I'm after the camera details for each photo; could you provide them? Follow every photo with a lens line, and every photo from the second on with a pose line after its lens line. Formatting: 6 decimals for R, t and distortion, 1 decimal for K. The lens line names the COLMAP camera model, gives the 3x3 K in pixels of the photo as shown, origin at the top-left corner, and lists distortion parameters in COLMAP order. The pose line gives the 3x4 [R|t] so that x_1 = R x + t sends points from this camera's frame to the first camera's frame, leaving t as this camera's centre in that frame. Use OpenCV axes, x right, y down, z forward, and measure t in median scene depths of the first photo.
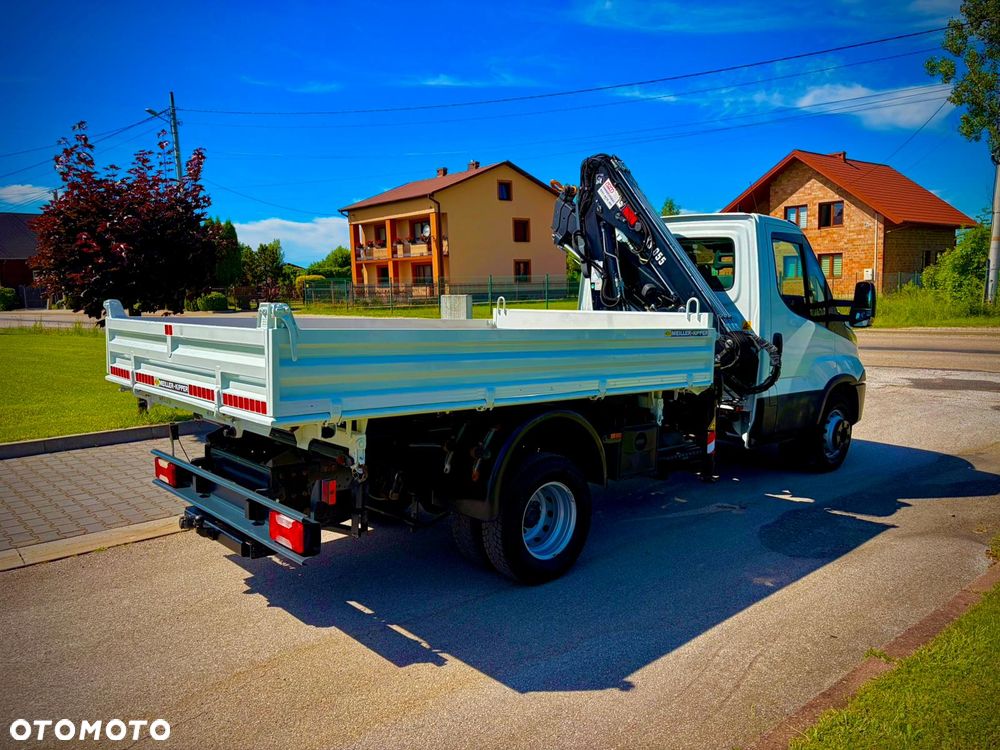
lens RADIAL K [[762.0, 0, 500.5], [0, 762.0, 379.3], [0, 0, 1]] dist [0.037792, -0.011226]
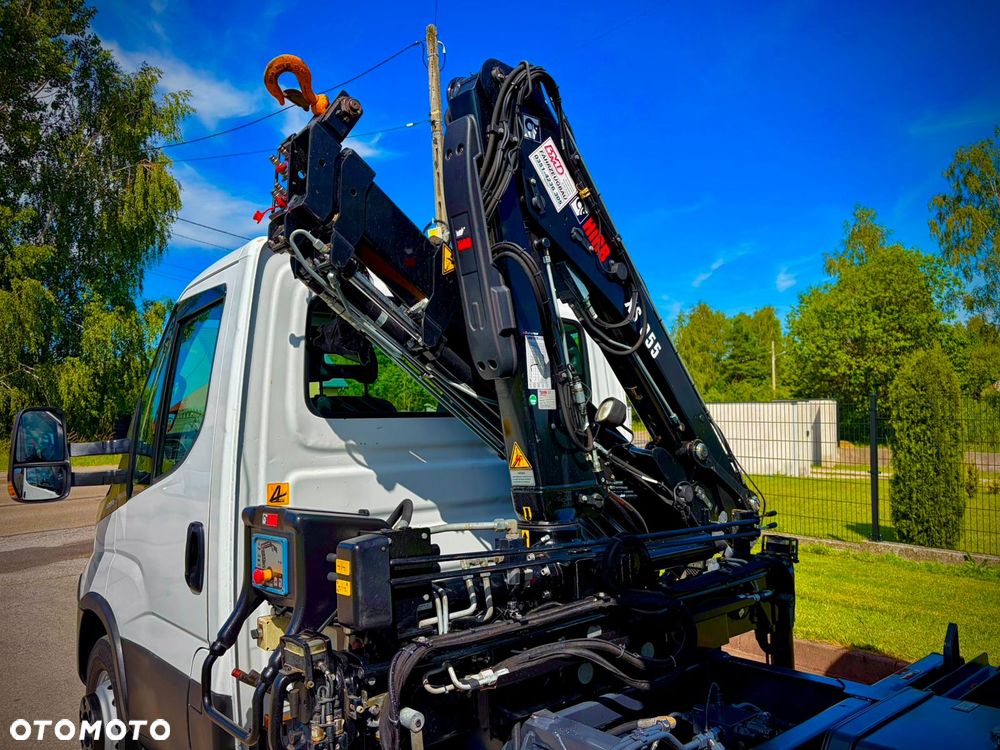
lens RADIAL K [[762.0, 0, 489.9], [0, 762.0, 382.8], [0, 0, 1]] dist [0.037792, -0.011226]
pose [[0.034179, 0.053288, 0.997994, -0.230027], [0.134330, 0.989271, -0.057423, -0.103157], [-0.990347, 0.136023, 0.026654, 0.930915]]
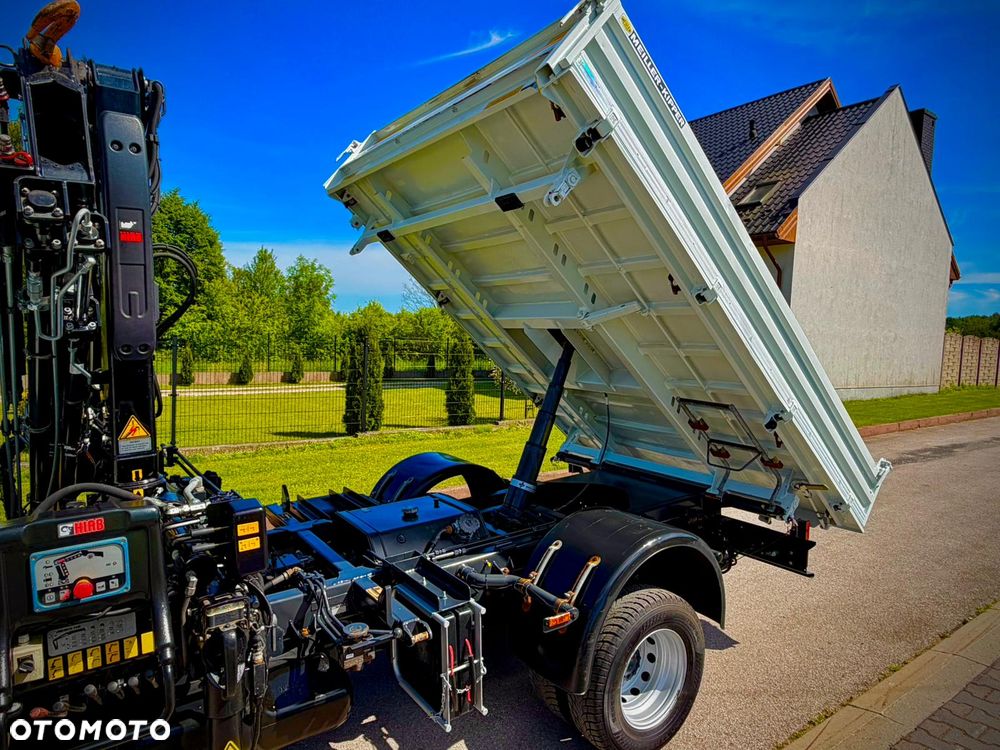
lens RADIAL K [[617.9, 0, 506.9], [0, 617.9, 378.1], [0, 0, 1]] dist [-0.007308, 0.009848]
pose [[-0.995420, -0.013943, 0.094577, -0.069516], [0.004017, 0.982334, 0.187095, -0.194990], [-0.095515, 0.186618, -0.977778, 1.313677]]
